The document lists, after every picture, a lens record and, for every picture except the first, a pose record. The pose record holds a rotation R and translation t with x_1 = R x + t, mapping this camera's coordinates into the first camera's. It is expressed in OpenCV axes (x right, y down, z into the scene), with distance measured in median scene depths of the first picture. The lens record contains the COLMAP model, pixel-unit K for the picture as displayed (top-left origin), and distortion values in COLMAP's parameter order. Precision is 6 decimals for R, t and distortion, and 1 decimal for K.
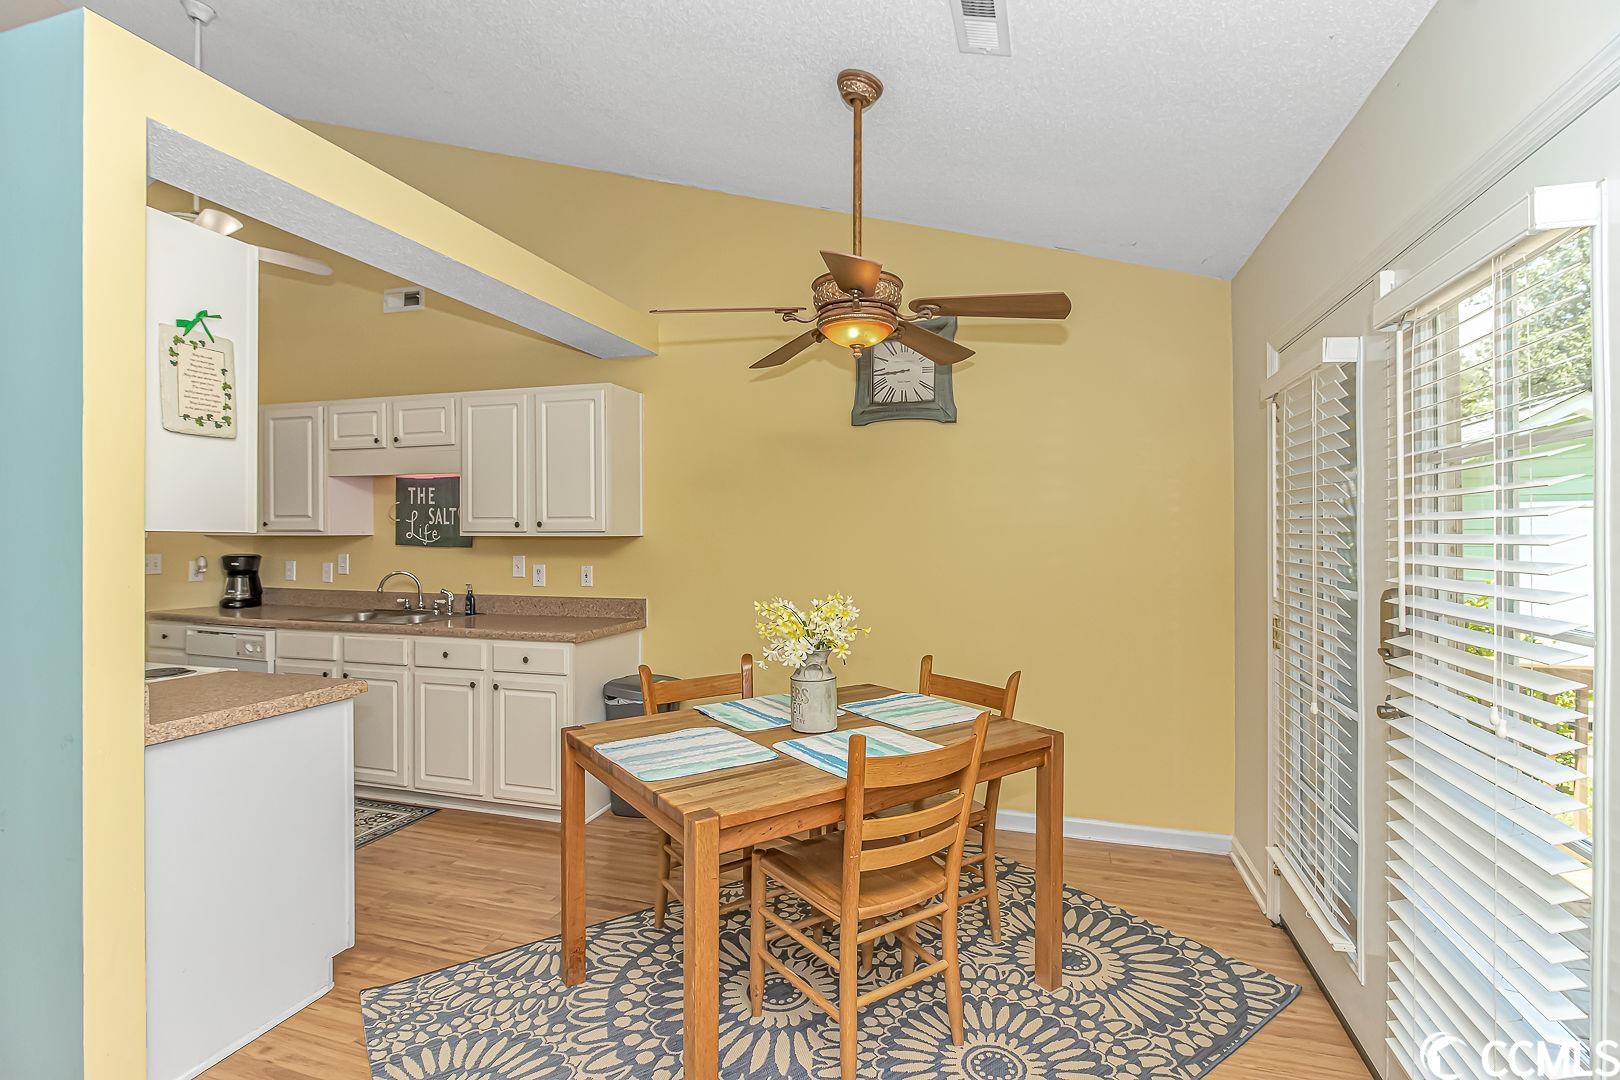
lens RADIAL K [[771.4, 0, 810.0], [0, 771.4, 540.0], [0, 0, 1]] dist [-0.018426, 0.000607]
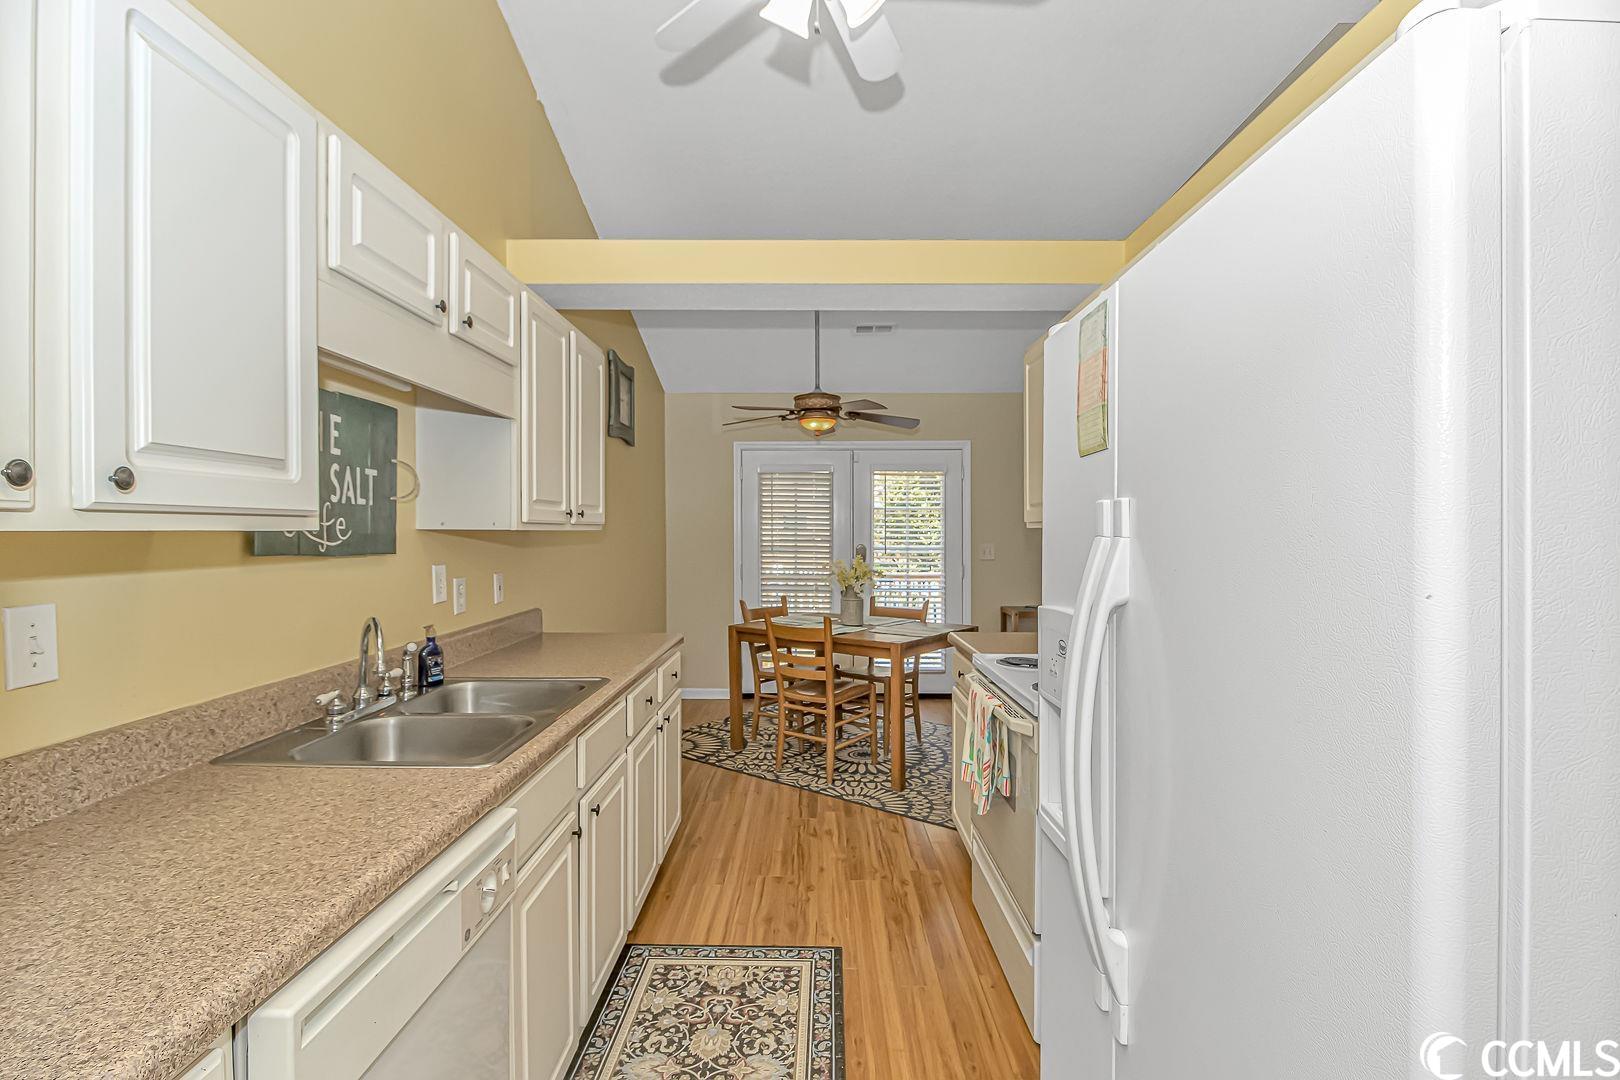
lens RADIAL K [[771.4, 0, 810.0], [0, 771.4, 540.0], [0, 0, 1]] dist [-0.018426, 0.000607]
pose [[-0.308966, -0.006796, 0.951049, -1.809734], [0.002706, 0.999964, 0.008025, -0.004885], [-0.951069, 0.005053, -0.308937, 1.640962]]
